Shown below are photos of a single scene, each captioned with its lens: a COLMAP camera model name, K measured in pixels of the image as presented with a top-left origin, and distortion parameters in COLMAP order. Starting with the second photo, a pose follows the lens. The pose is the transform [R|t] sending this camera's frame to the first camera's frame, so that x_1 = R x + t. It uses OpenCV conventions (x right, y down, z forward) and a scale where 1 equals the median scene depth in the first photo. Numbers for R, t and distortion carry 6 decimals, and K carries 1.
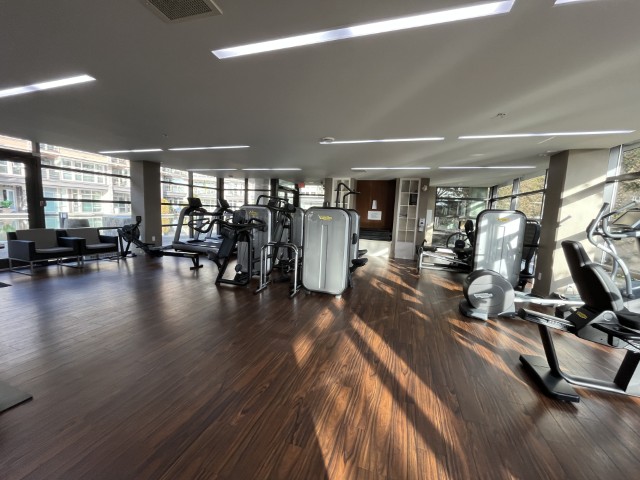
lens RADIAL K [[261.5, 0, 320.0], [0, 261.5, 240.0], [0, 0, 1]] dist [-0.002047, 0.000012]
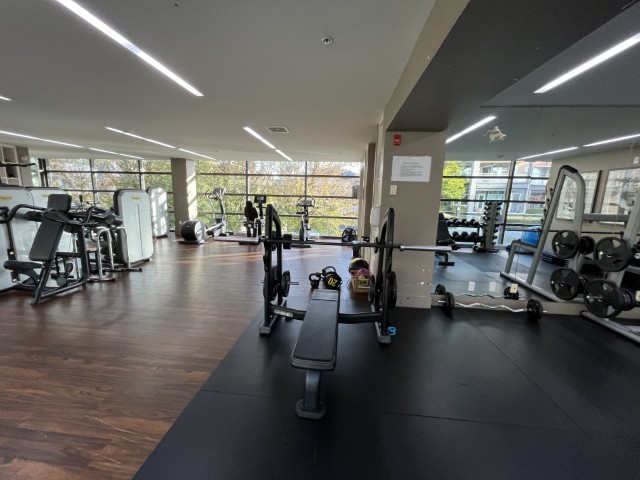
lens RADIAL K [[261.5, 0, 320.0], [0, 261.5, 240.0], [0, 0, 1]] dist [-0.002047, 0.000012]
pose [[-0.212928, -0.218300, 0.952369, -1.174460], [0.073645, 0.968363, 0.238432, -0.112003], [-0.974288, 0.120906, -0.190115, 0.358268]]
